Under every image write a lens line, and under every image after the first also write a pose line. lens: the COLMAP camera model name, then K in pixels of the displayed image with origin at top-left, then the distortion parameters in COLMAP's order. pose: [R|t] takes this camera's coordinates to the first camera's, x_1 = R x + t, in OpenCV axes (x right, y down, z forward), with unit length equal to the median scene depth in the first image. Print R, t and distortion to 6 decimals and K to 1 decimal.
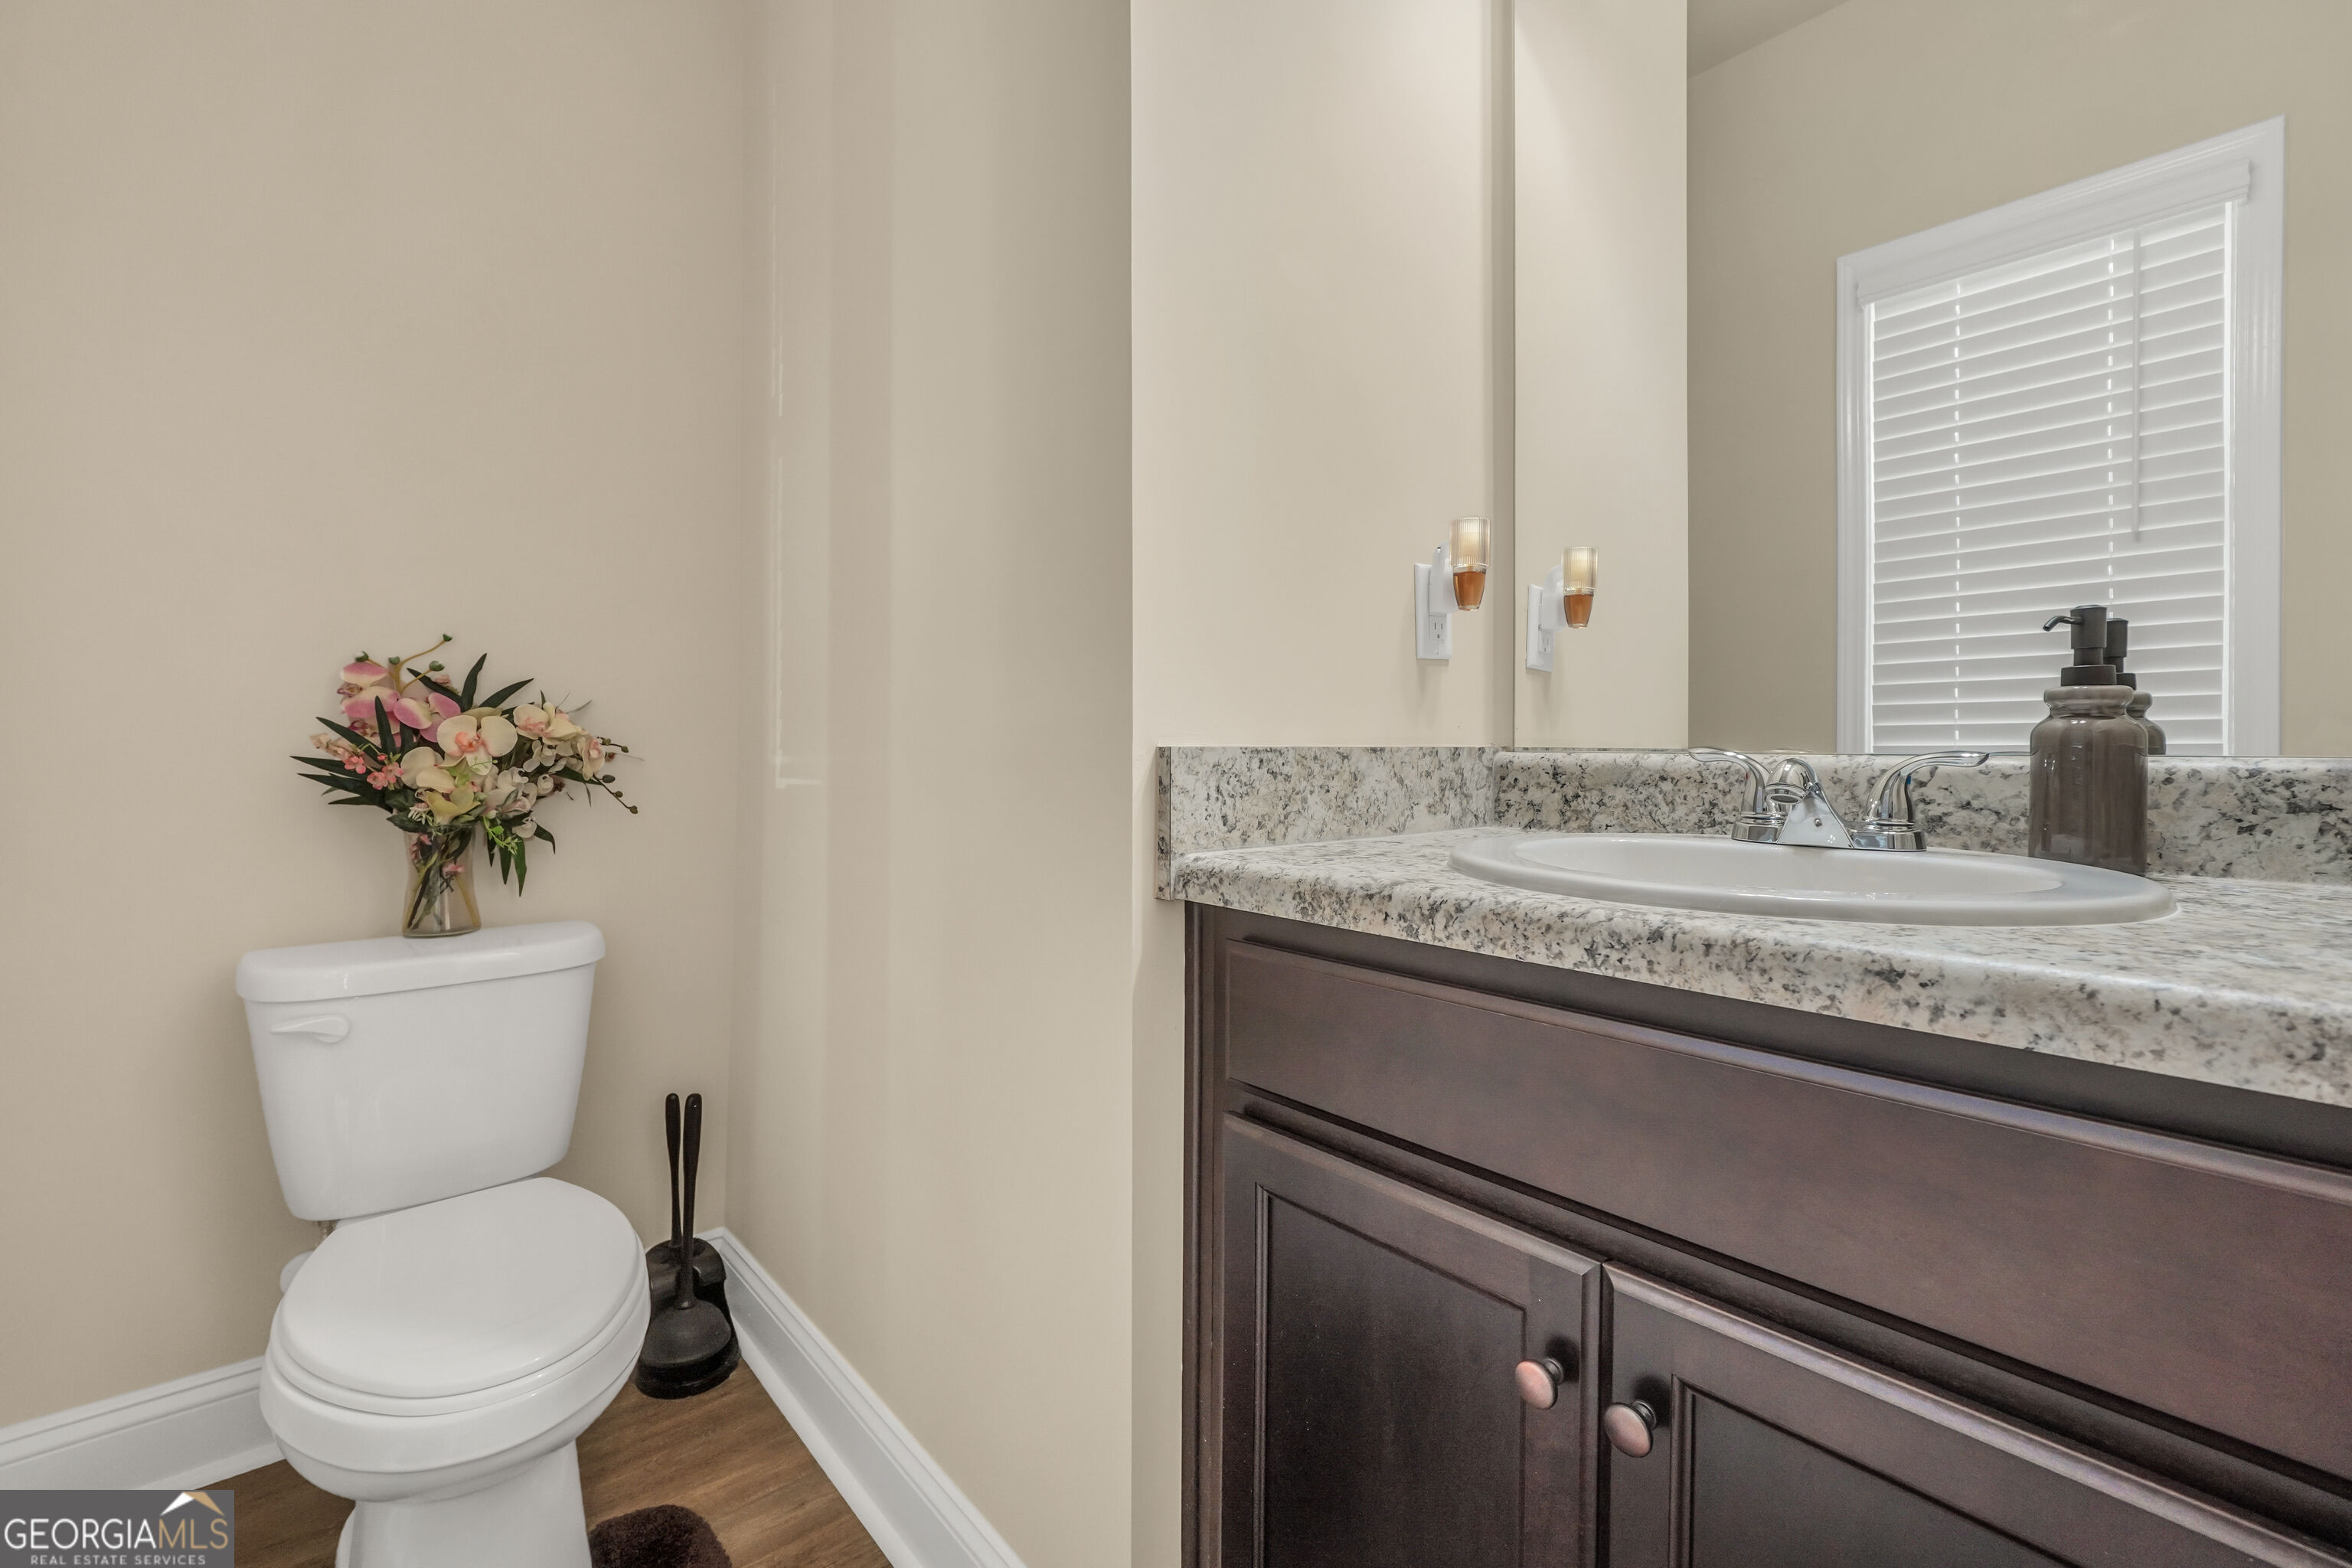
lens RADIAL K [[995.9, 0, 1170.3], [0, 995.9, 772.9], [0, 0, 1]] dist [0.003005, 0.001669]
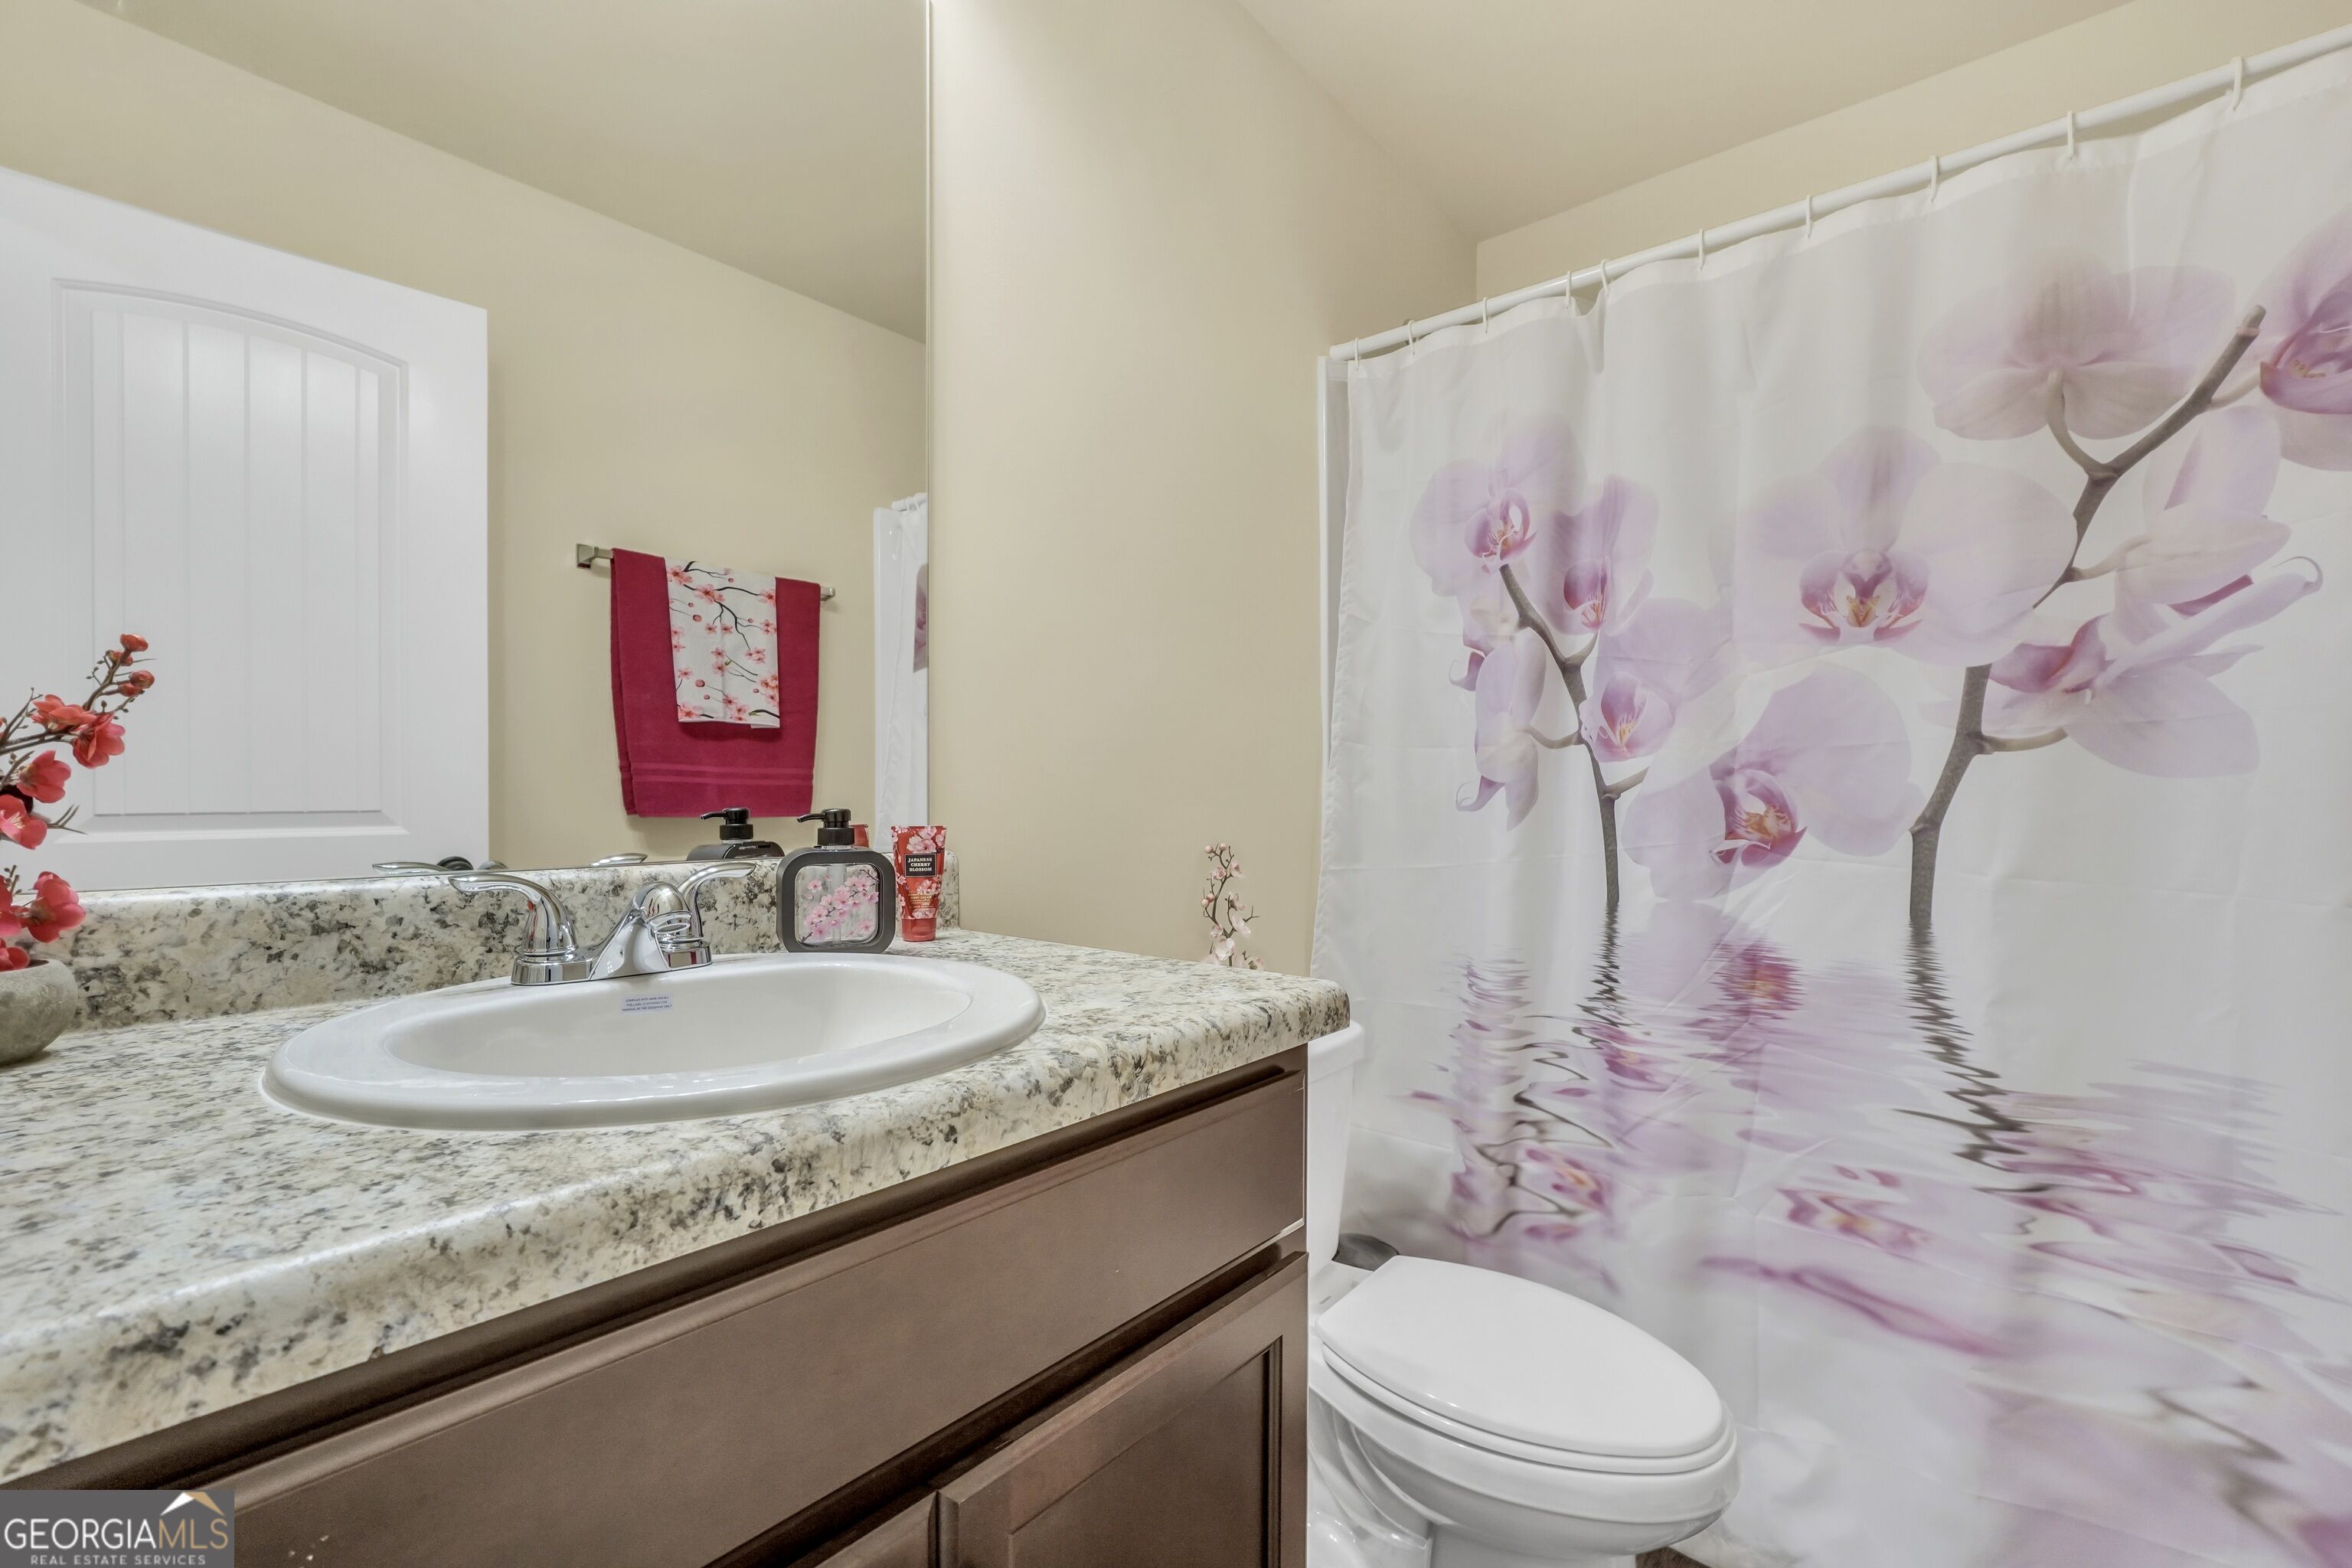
lens RADIAL K [[995.9, 0, 1170.3], [0, 995.9, 772.9], [0, 0, 1]] dist [0.003005, 0.001669]
pose [[-0.152305, 0.019698, 0.988137, -0.013072], [0.017087, 0.999704, -0.017295, -0.093211], [-0.988186, 0.014250, -0.152597, 0.305114]]
